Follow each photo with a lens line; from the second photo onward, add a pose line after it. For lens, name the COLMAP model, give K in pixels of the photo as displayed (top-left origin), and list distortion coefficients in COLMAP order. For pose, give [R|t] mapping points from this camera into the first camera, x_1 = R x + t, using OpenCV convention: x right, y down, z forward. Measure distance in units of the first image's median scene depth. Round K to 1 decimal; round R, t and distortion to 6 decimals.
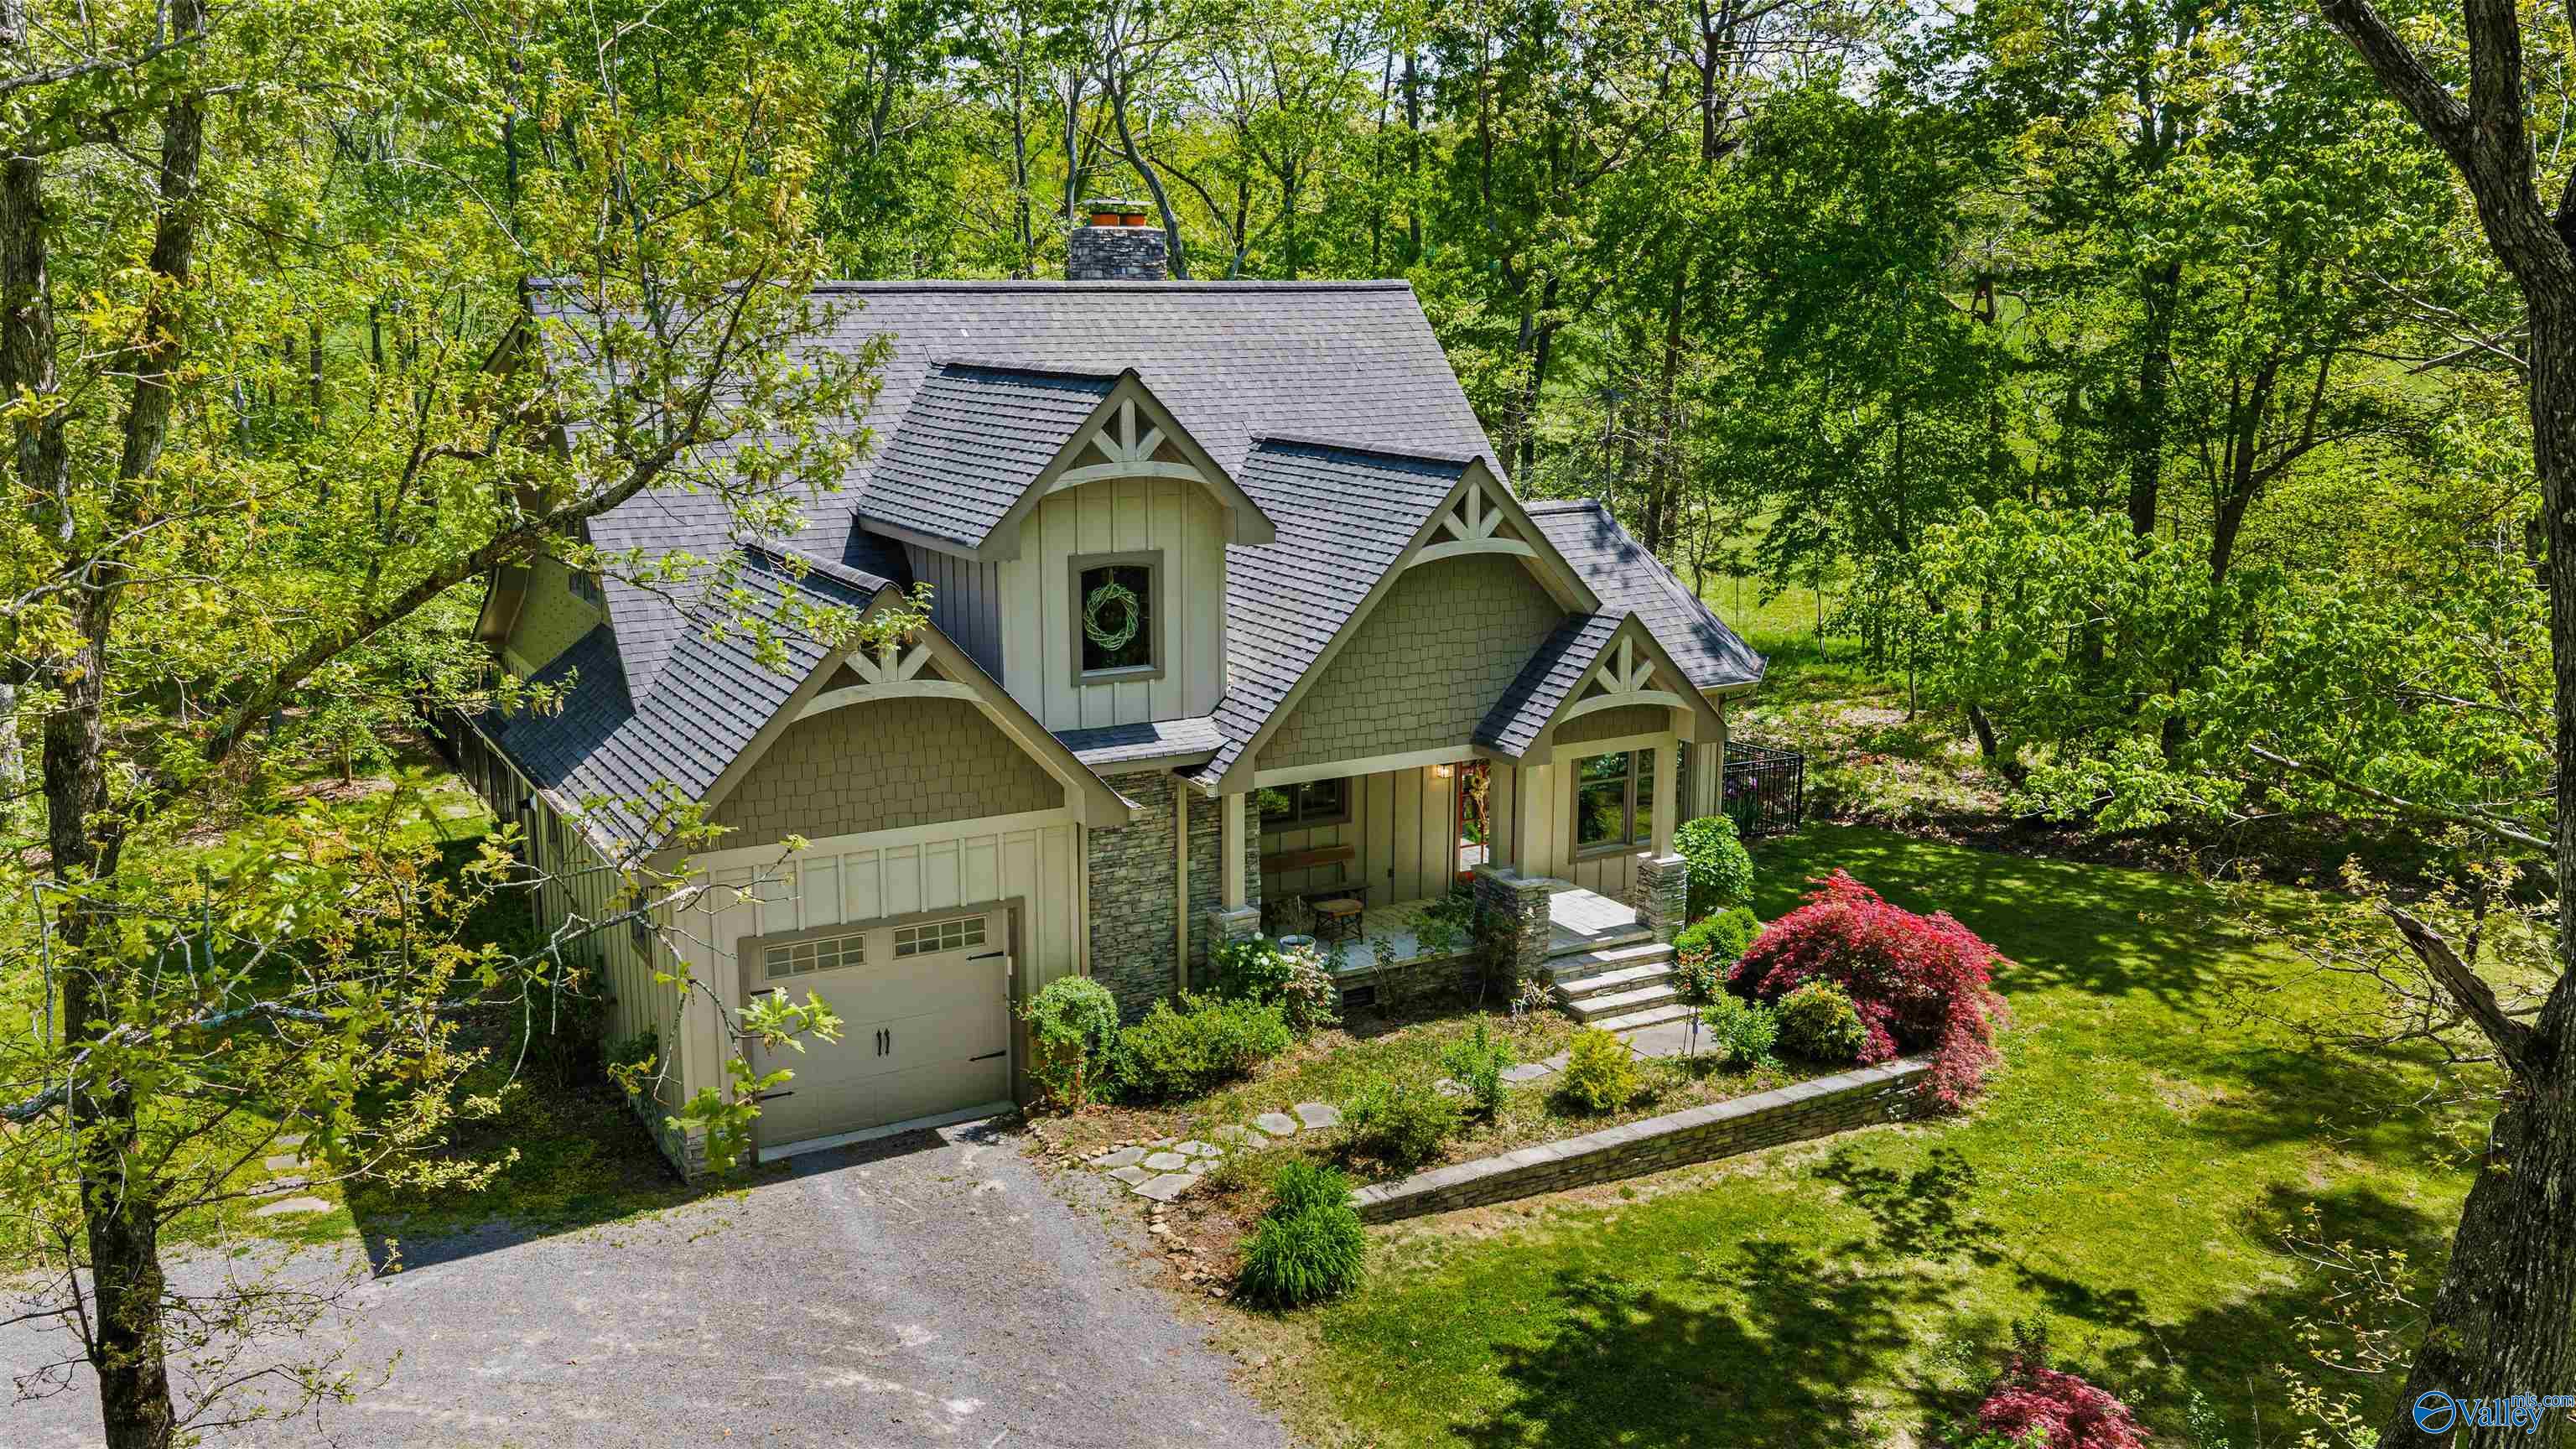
lens RADIAL K [[2122.4, 0, 1288.0], [0, 2122.4, 724.5], [0, 0, 1]] dist [0.005105, -0.001546]
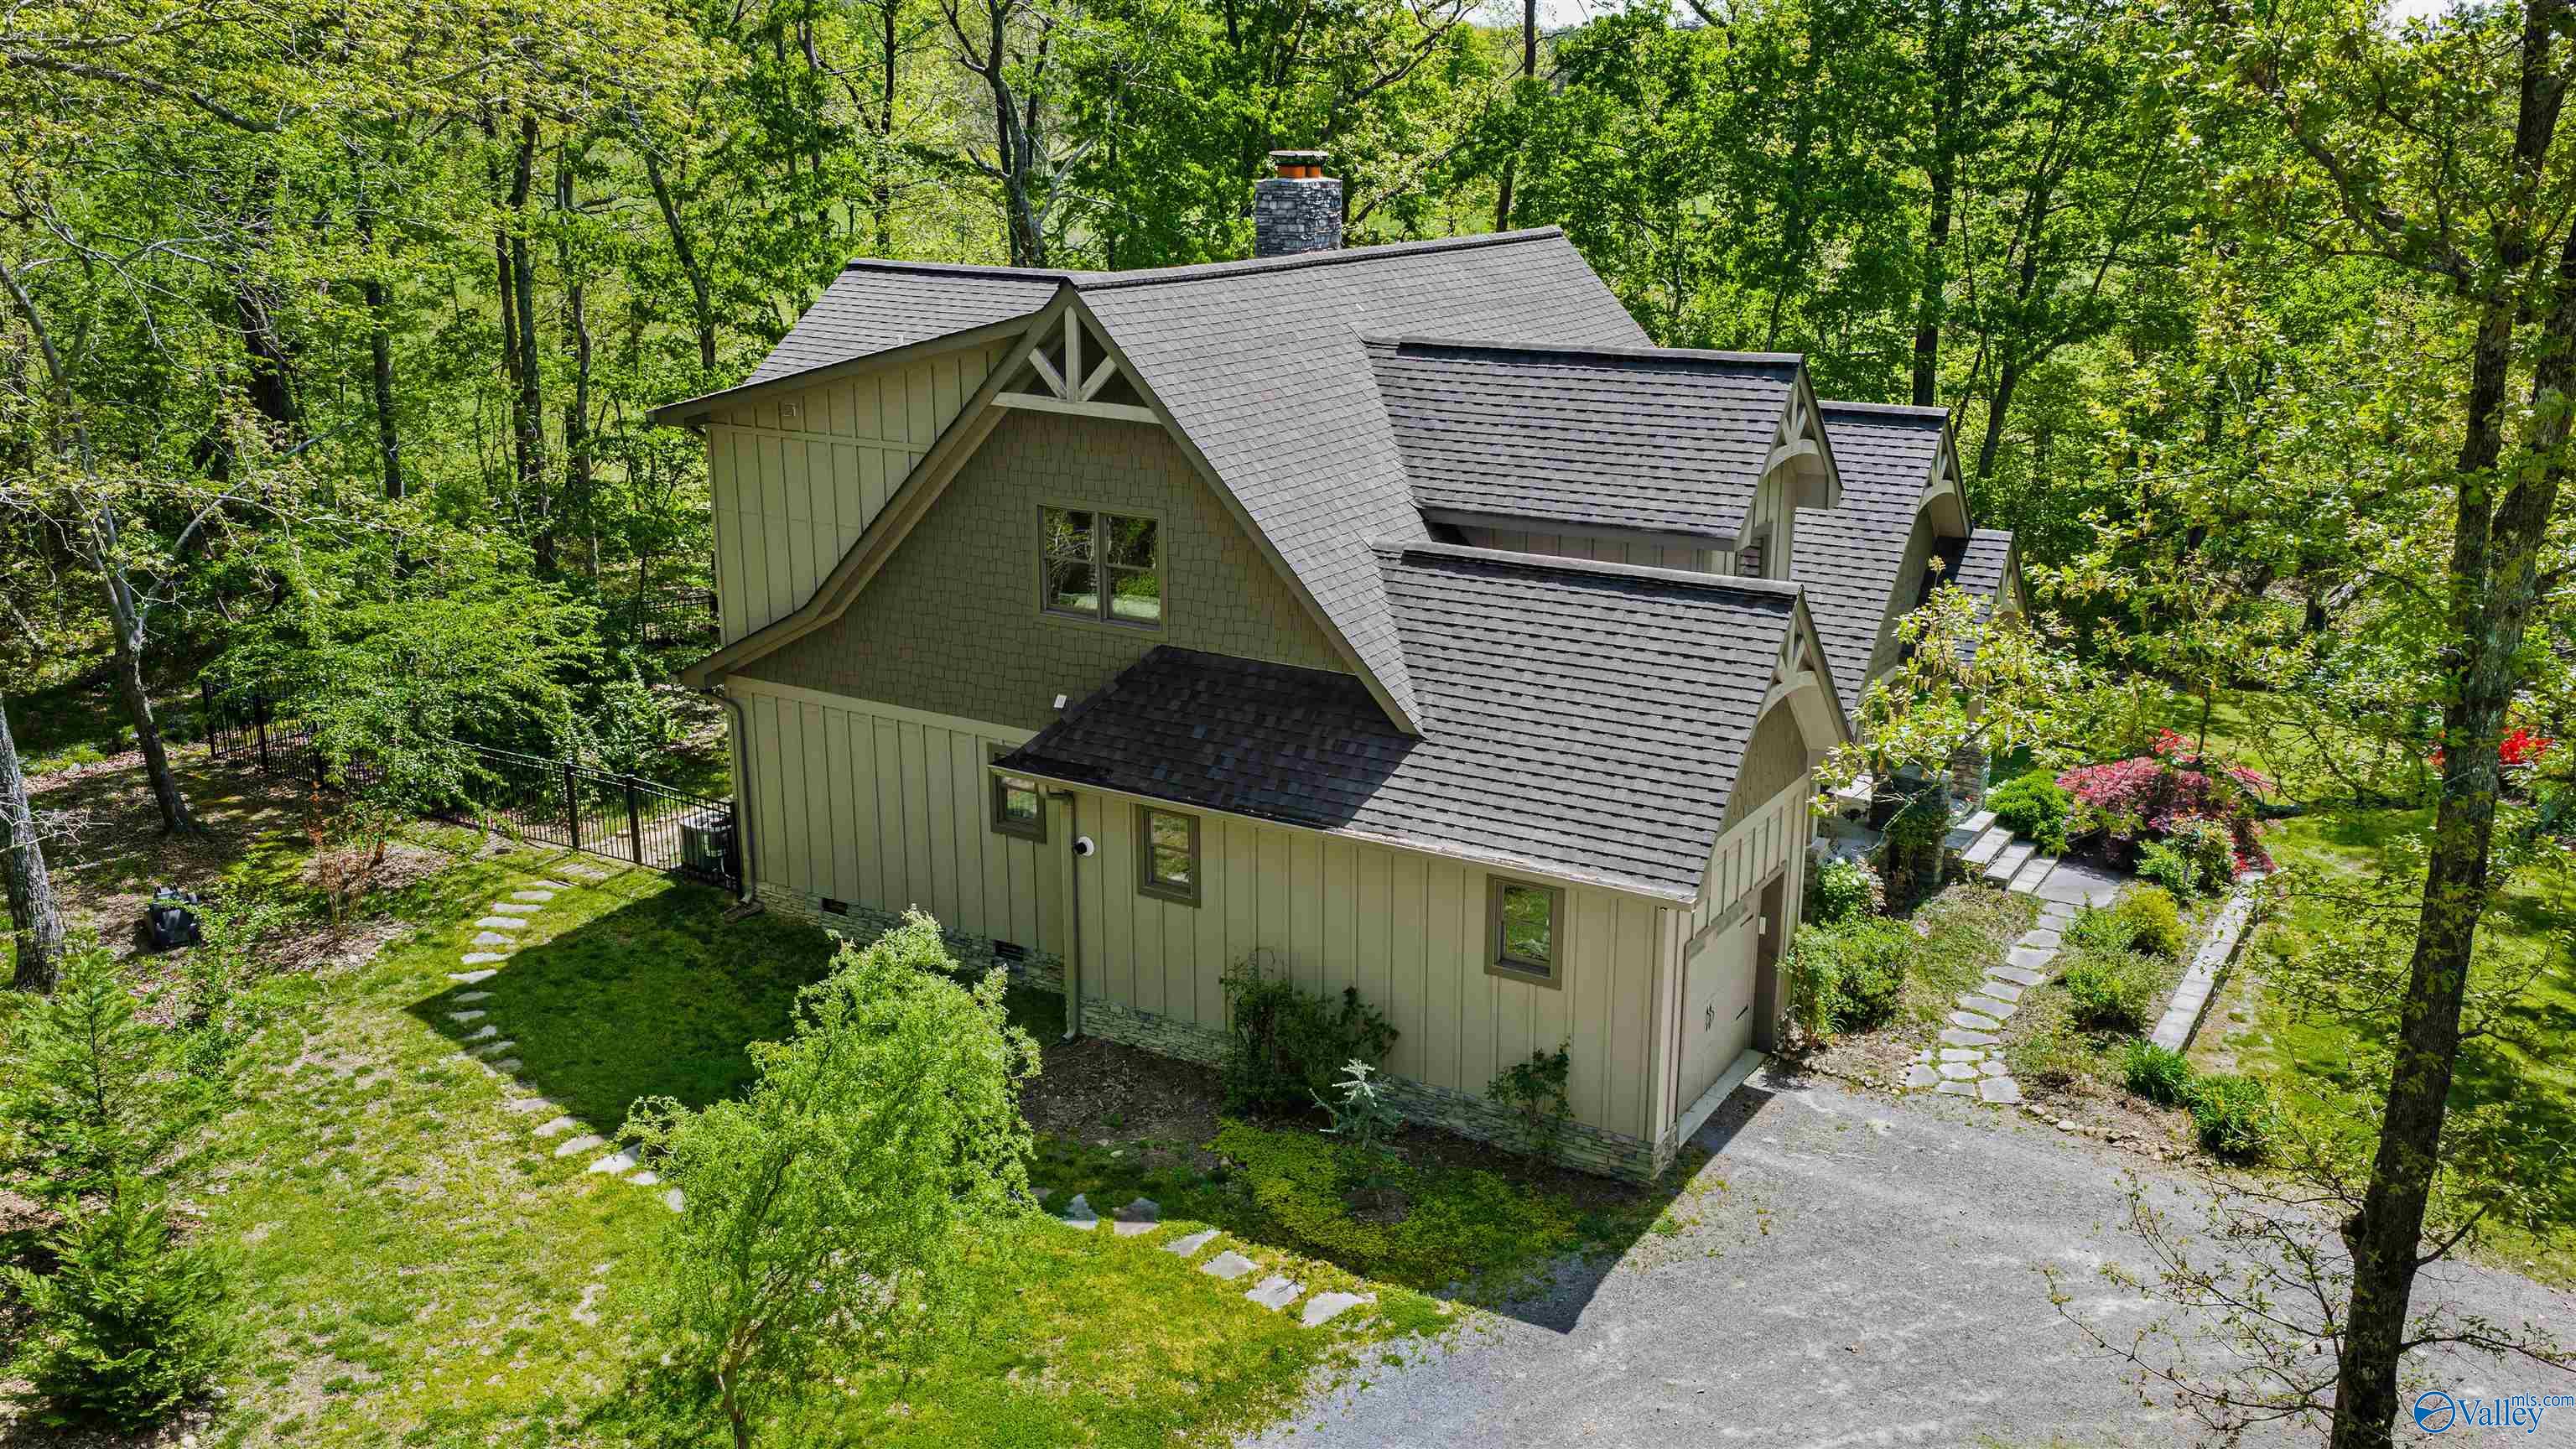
lens RADIAL K [[2122.4, 0, 1288.0], [0, 2122.4, 724.5], [0, 0, 1]] dist [0.005105, -0.001546]
pose [[0.872890, -0.126248, 0.471300, -0.817721], [0.092148, 0.991217, 0.094853, -0.108211], [-0.479136, -0.039367, 0.876857, 0.177133]]
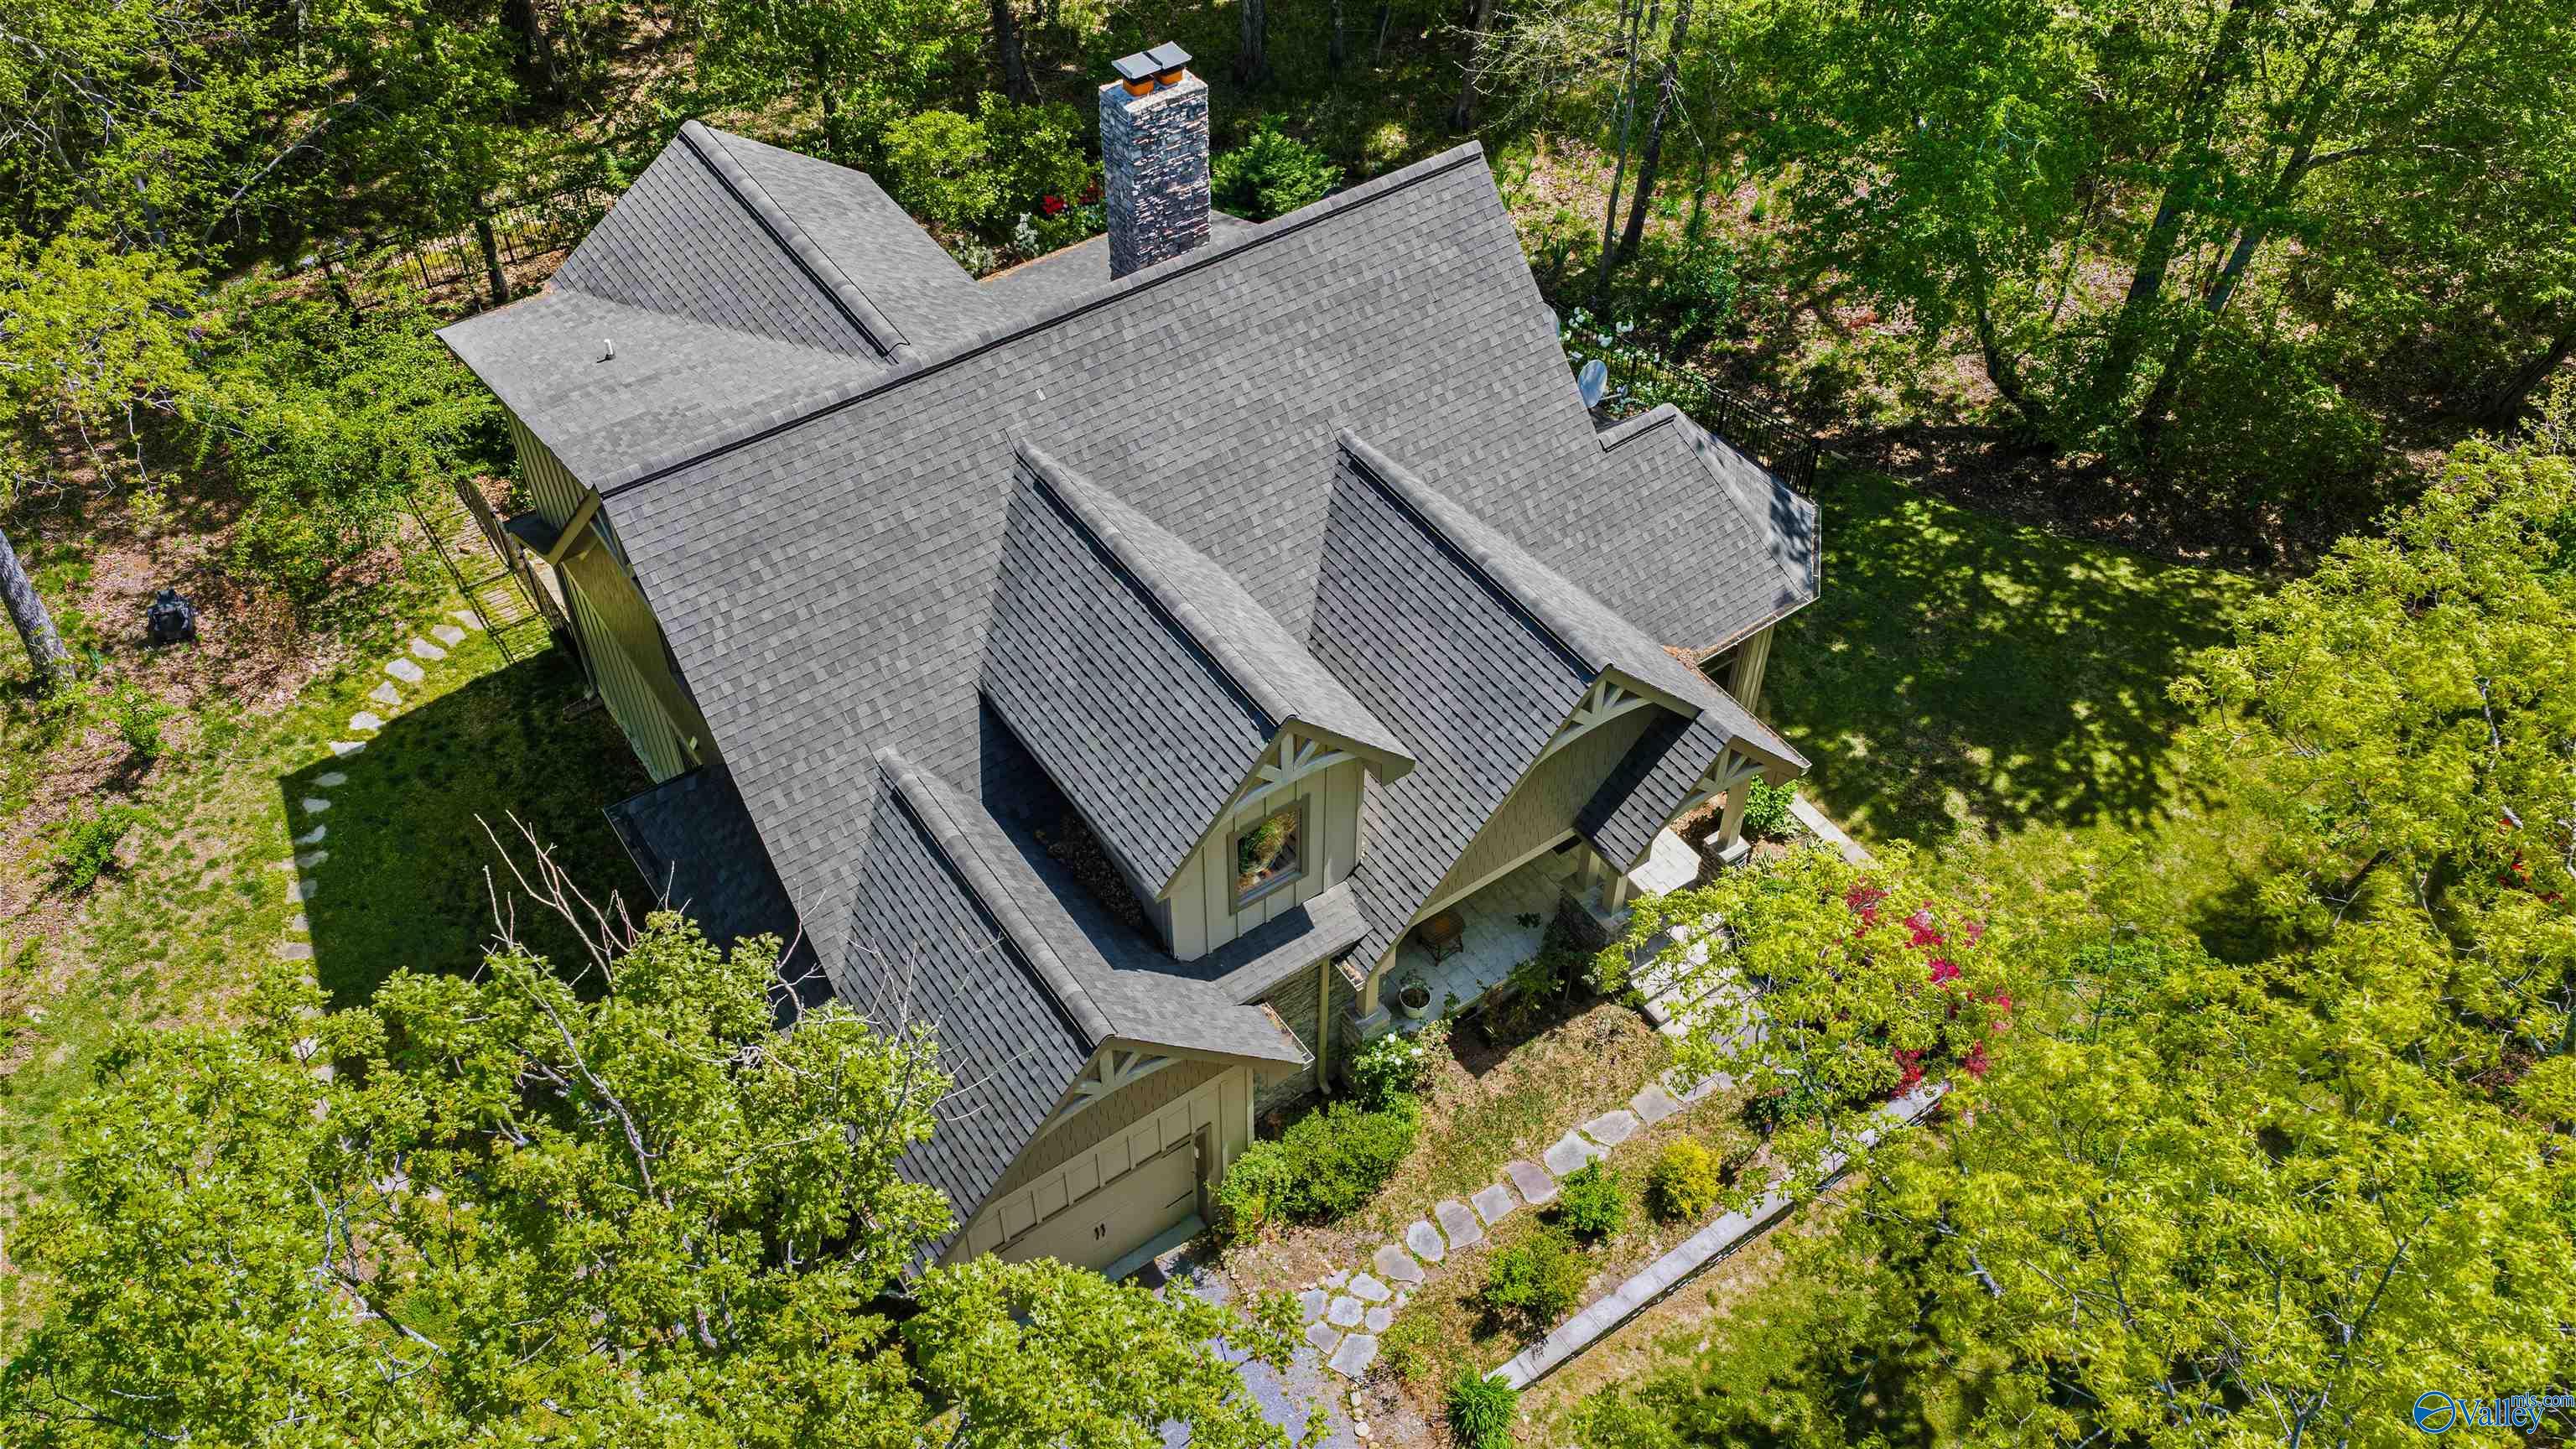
lens RADIAL K [[2122.4, 0, 1288.0], [0, 2122.4, 724.5], [0, 0, 1]] dist [0.005105, -0.001546]
pose [[0.995316, -0.067235, 0.069470, -0.144128], [0.014263, 0.812828, 0.582329, -0.741896], [-0.095620, -0.578611, 0.809979, 0.184109]]
